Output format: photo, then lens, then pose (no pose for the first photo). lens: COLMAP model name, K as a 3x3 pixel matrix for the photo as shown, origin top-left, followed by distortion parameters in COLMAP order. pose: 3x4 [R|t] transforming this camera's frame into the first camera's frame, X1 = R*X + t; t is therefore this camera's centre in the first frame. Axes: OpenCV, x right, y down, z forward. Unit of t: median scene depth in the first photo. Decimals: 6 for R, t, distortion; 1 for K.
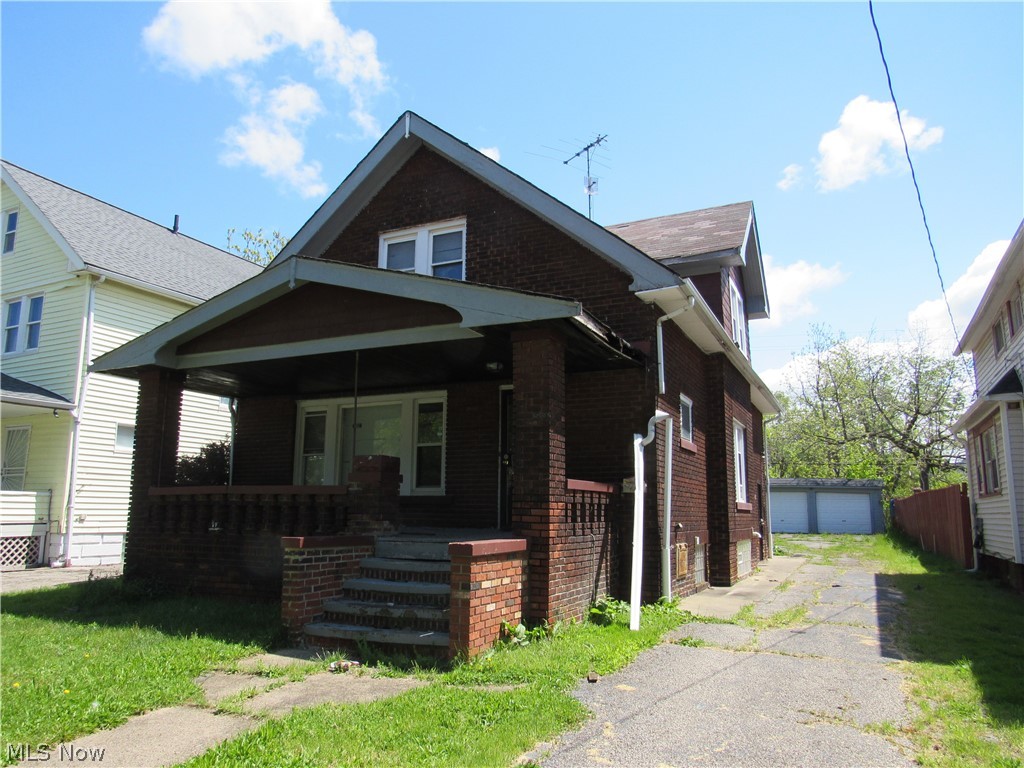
lens RADIAL K [[729.3, 0, 501.1], [0, 729.3, 386.0], [0, 0, 1]] dist [-0.006896, -0.005358]
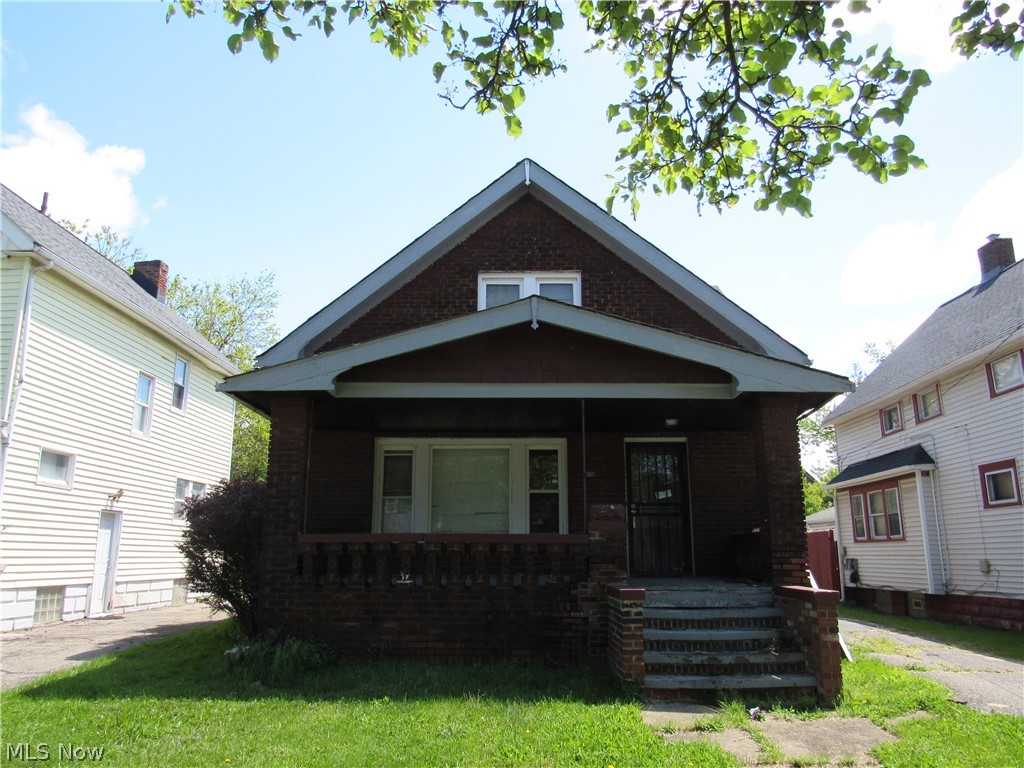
lens RADIAL K [[729.3, 0, 501.4], [0, 729.3, 393.9], [0, 0, 1]] dist [-0.006896, -0.005358]
pose [[0.909647, 0.083067, 0.406992, -0.627195], [-0.066167, 0.996267, -0.055451, 0.006811], [-0.410078, 0.023512, 0.911747, 0.117645]]
